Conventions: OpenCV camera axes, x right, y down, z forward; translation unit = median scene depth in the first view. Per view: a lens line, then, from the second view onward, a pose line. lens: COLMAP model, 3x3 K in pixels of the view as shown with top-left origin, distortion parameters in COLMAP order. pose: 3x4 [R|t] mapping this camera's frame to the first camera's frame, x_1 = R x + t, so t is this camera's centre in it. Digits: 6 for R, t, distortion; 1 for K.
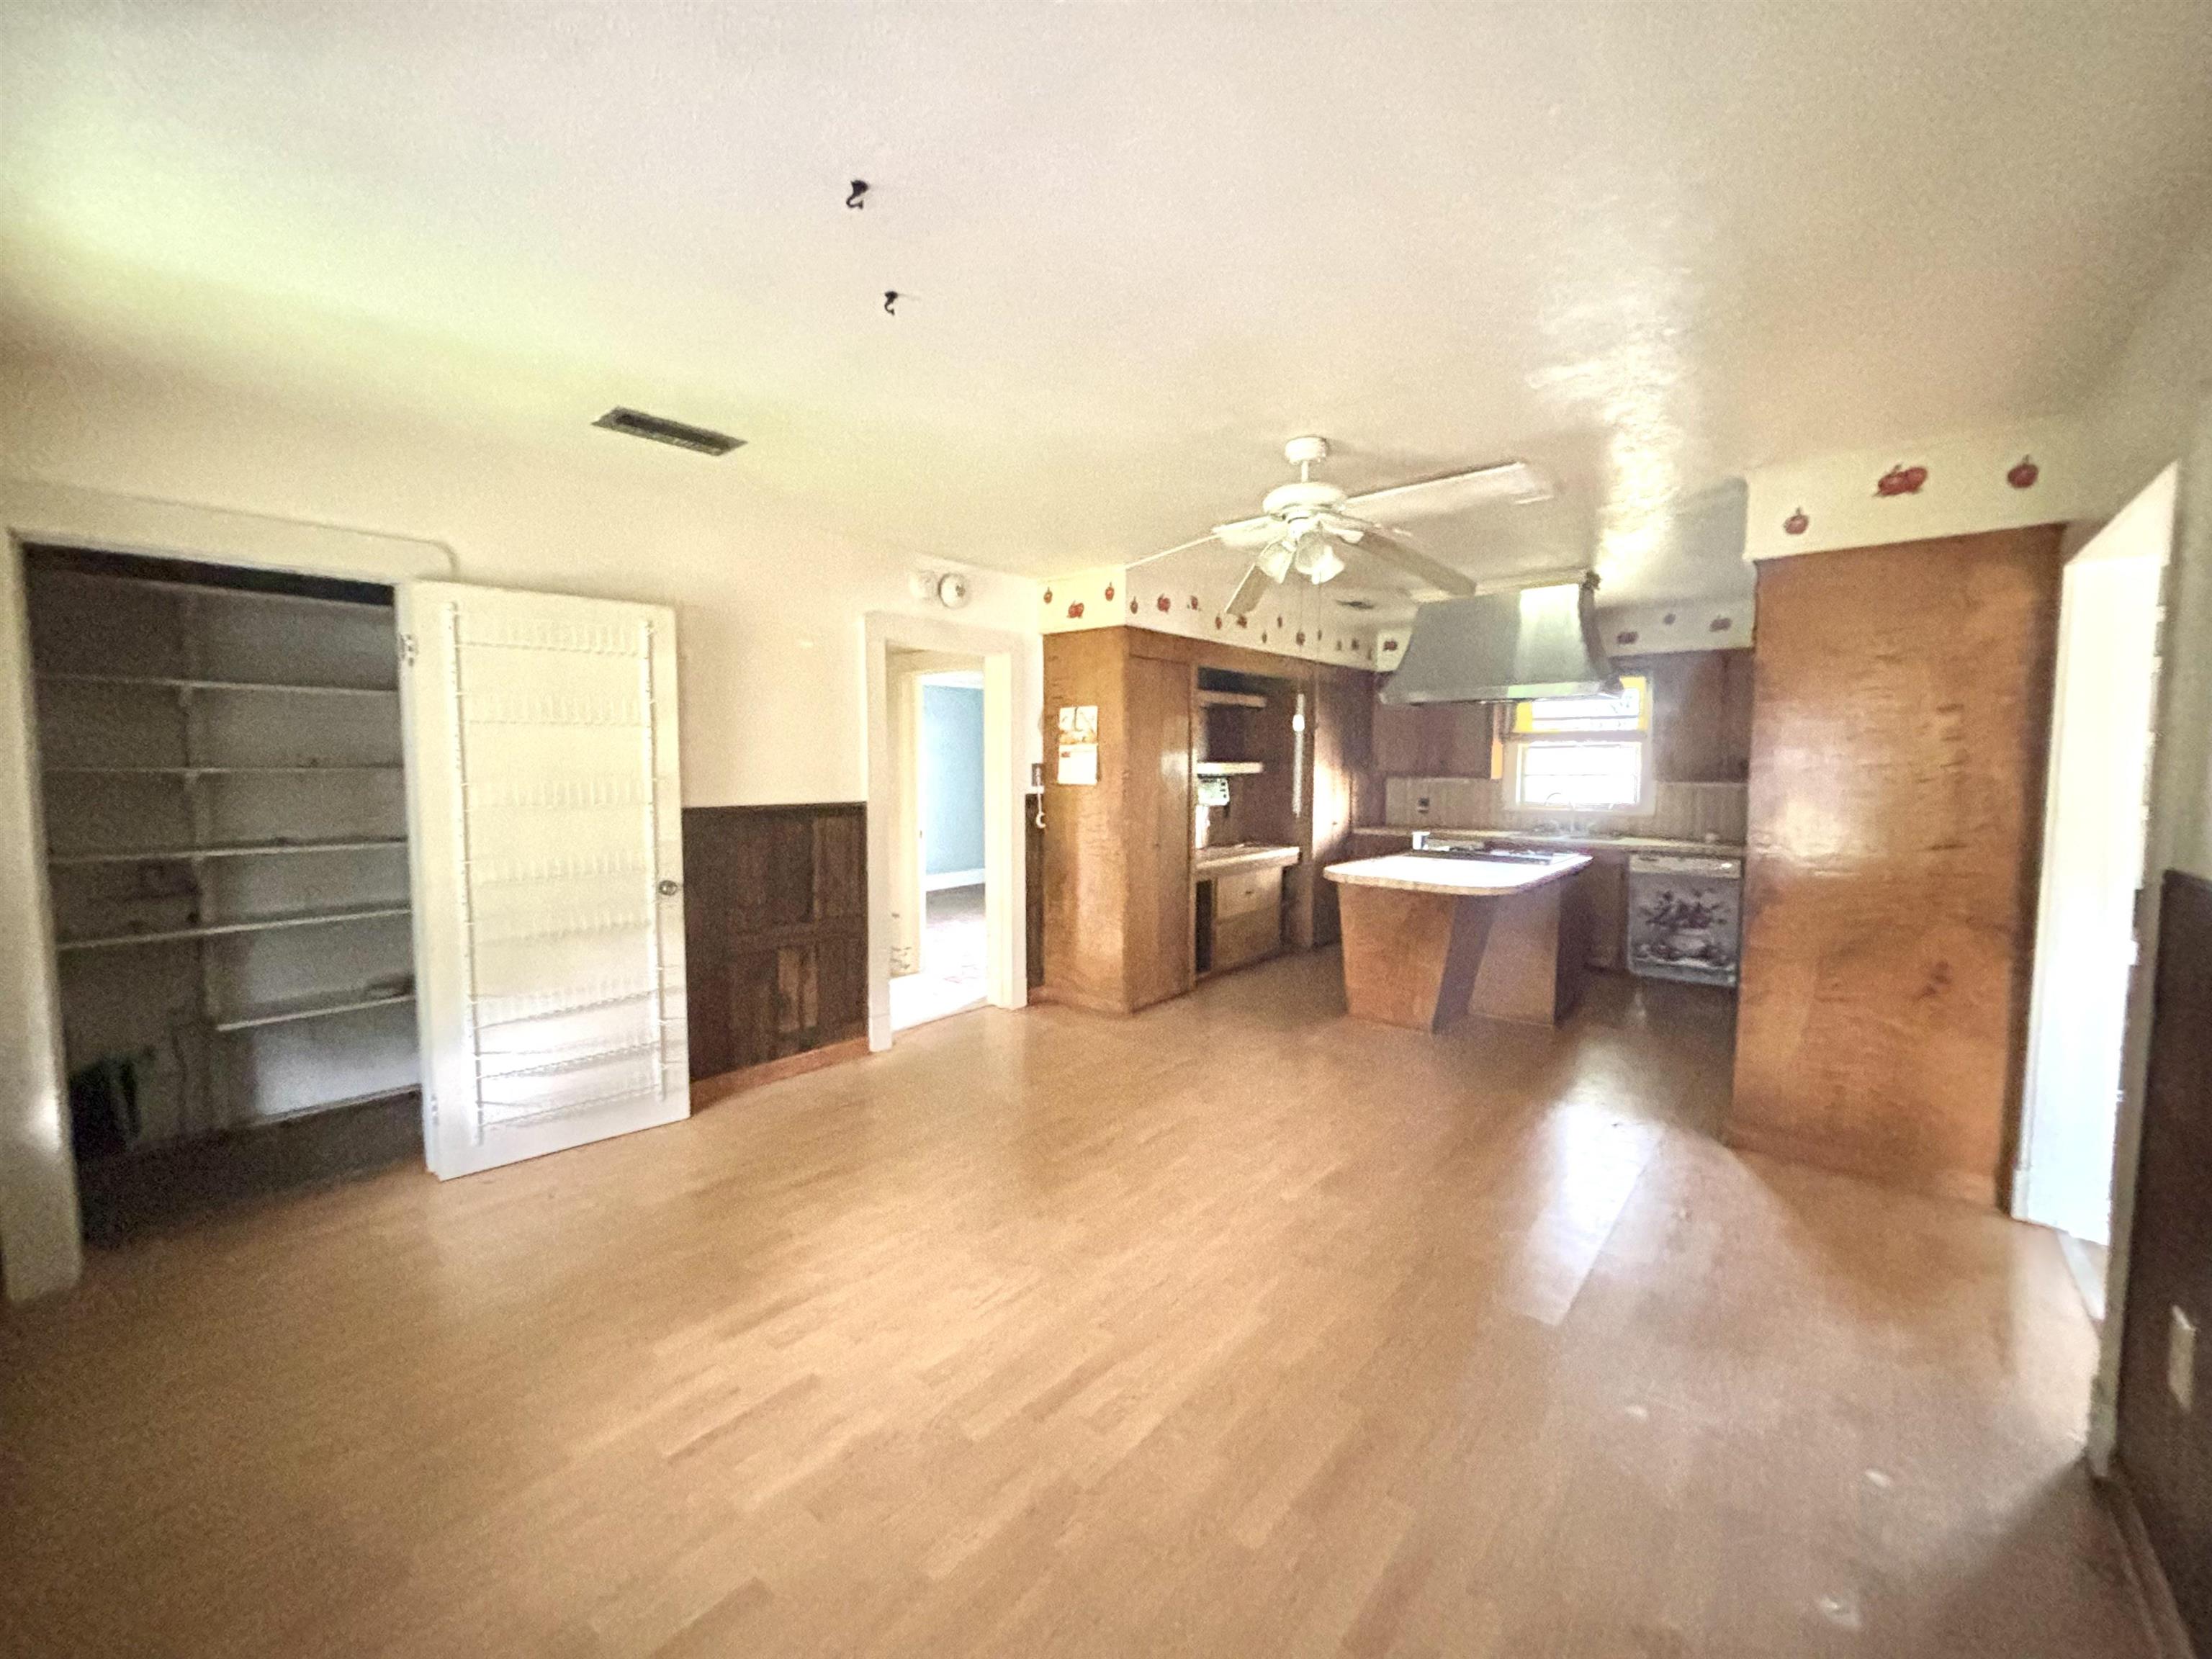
lens RADIAL K [[891.4, 0, 1104.3], [0, 891.4, 829.0], [0, 0, 1]] dist [-0.000358, -0.000031]
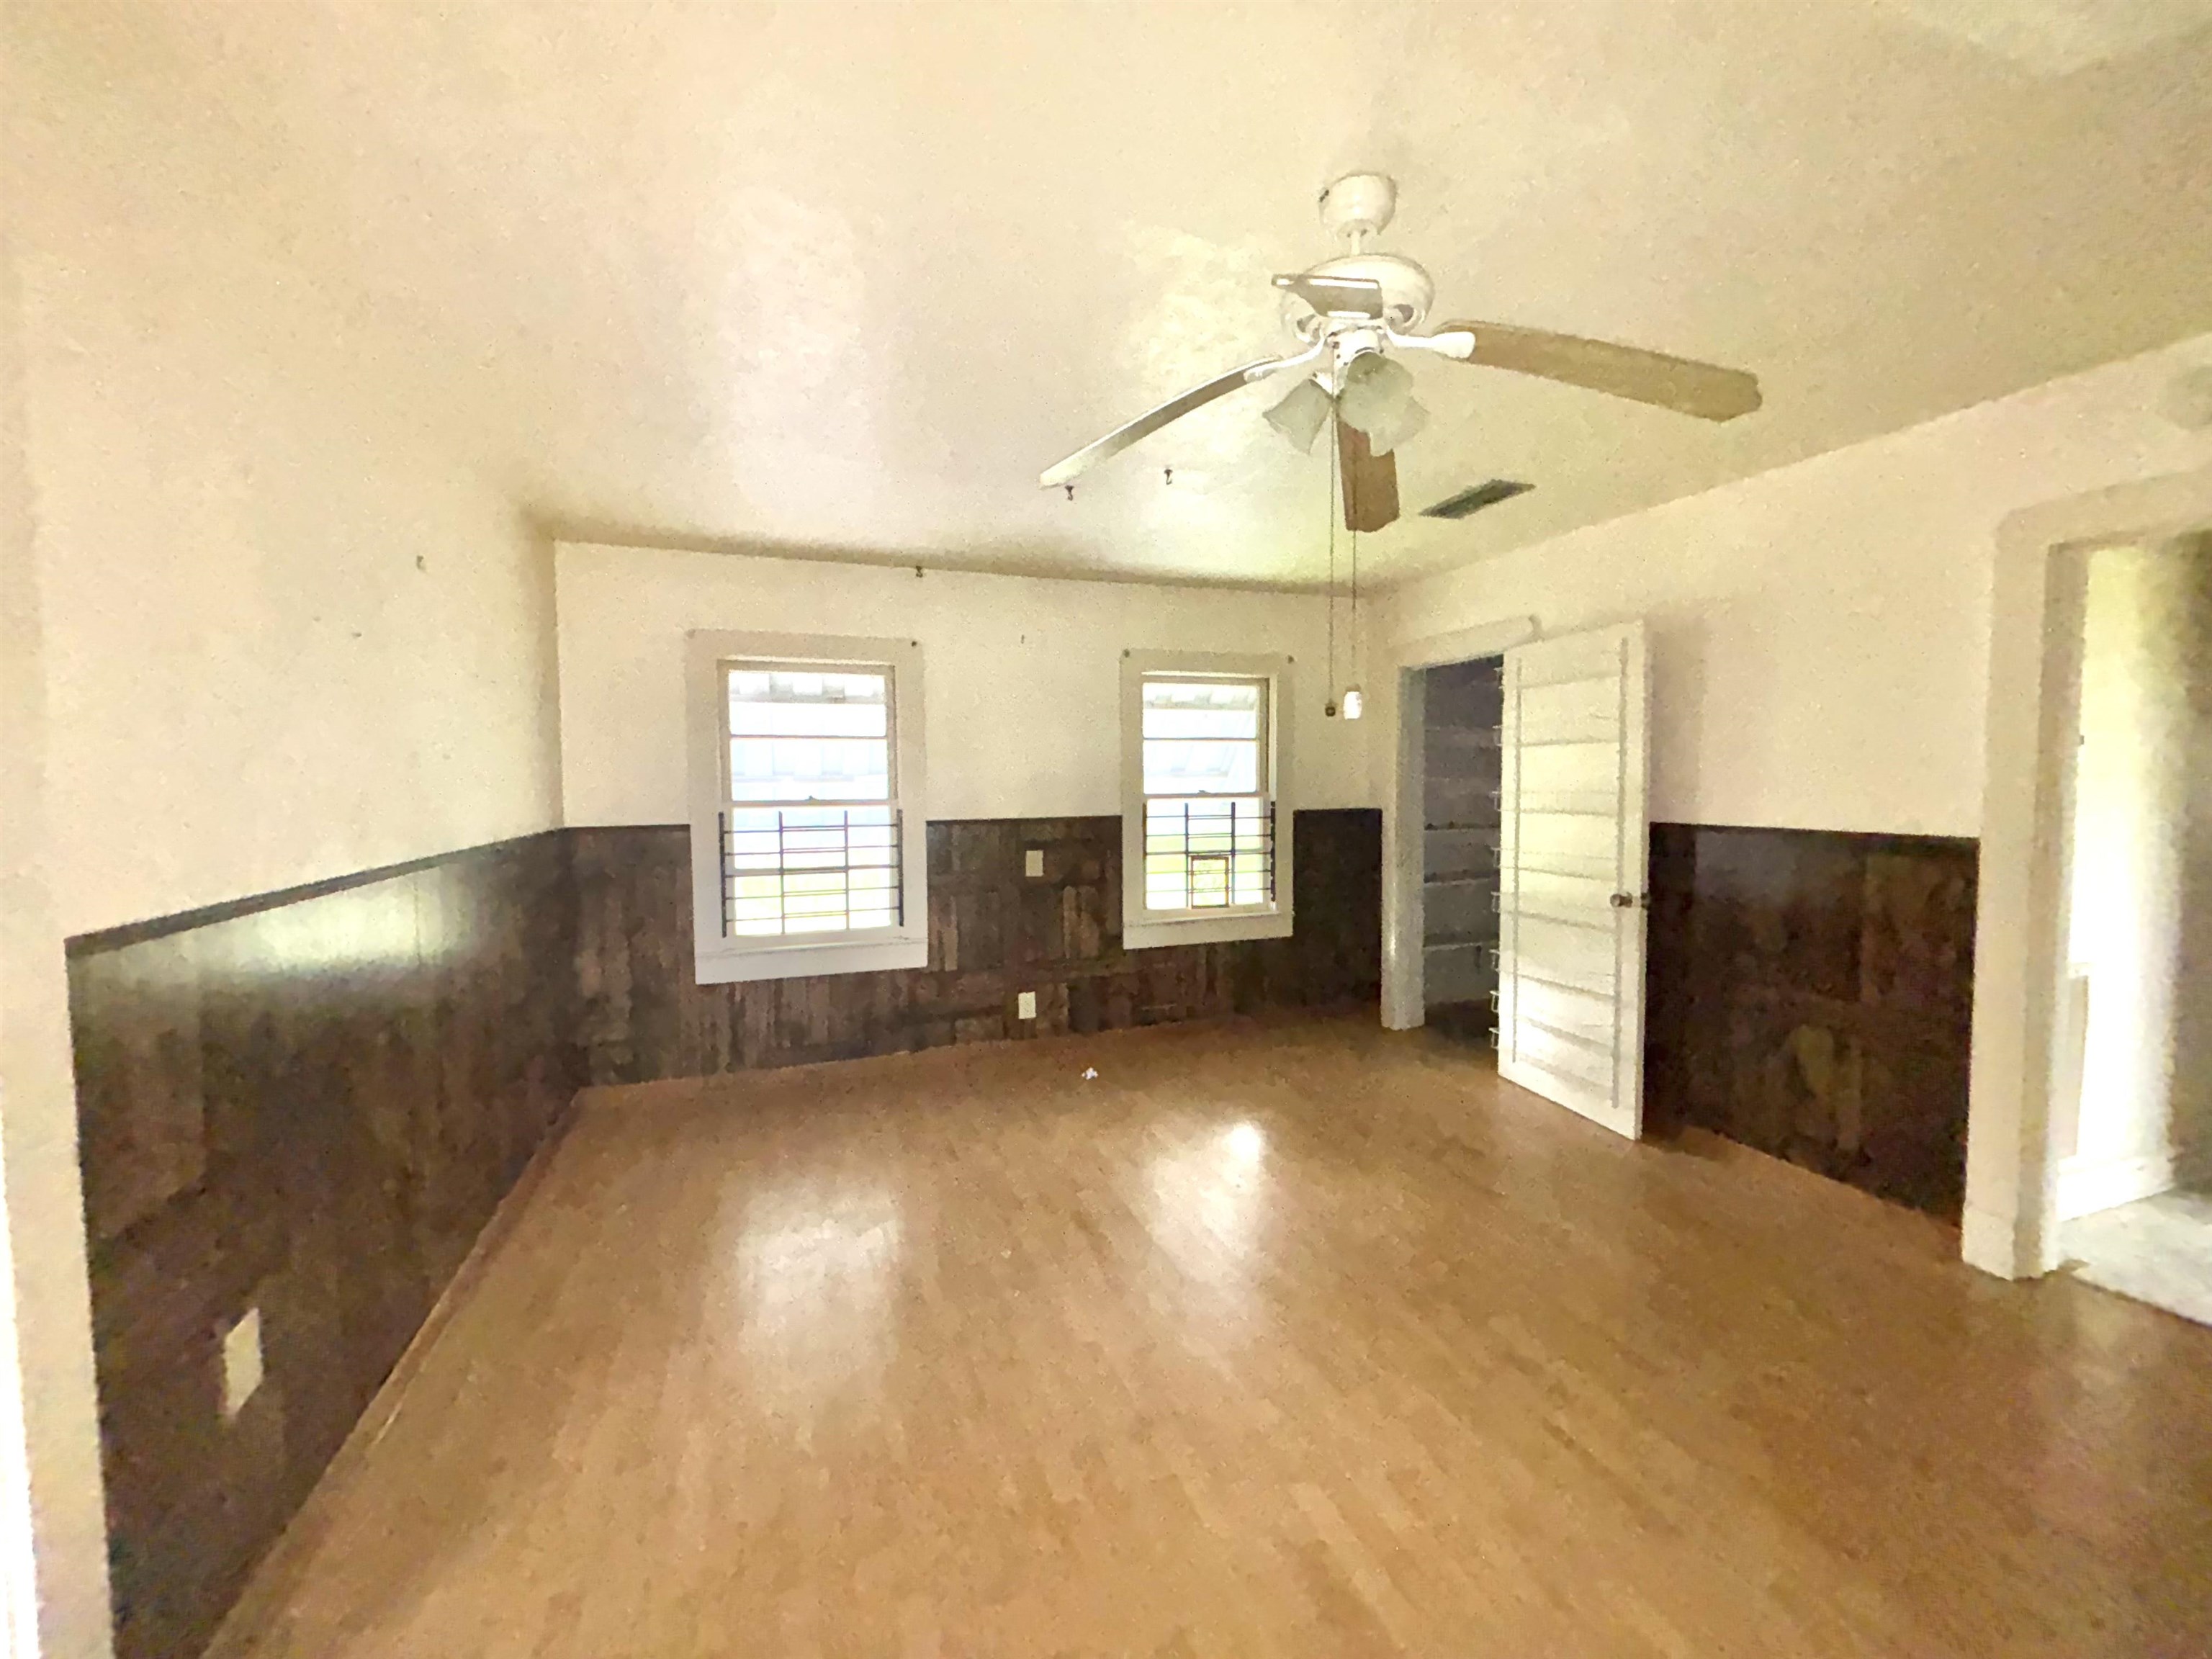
lens RADIAL K [[891.4, 0, 1103.1], [0, 891.4, 825.0], [0, 0, 1]] dist [-0.000358, -0.000031]
pose [[-0.498746, 0.051785, -0.865200, 0.653064], [-0.054410, 0.994374, 0.090881, -0.075510], [0.865039, 0.092402, -0.493122, 0.957439]]
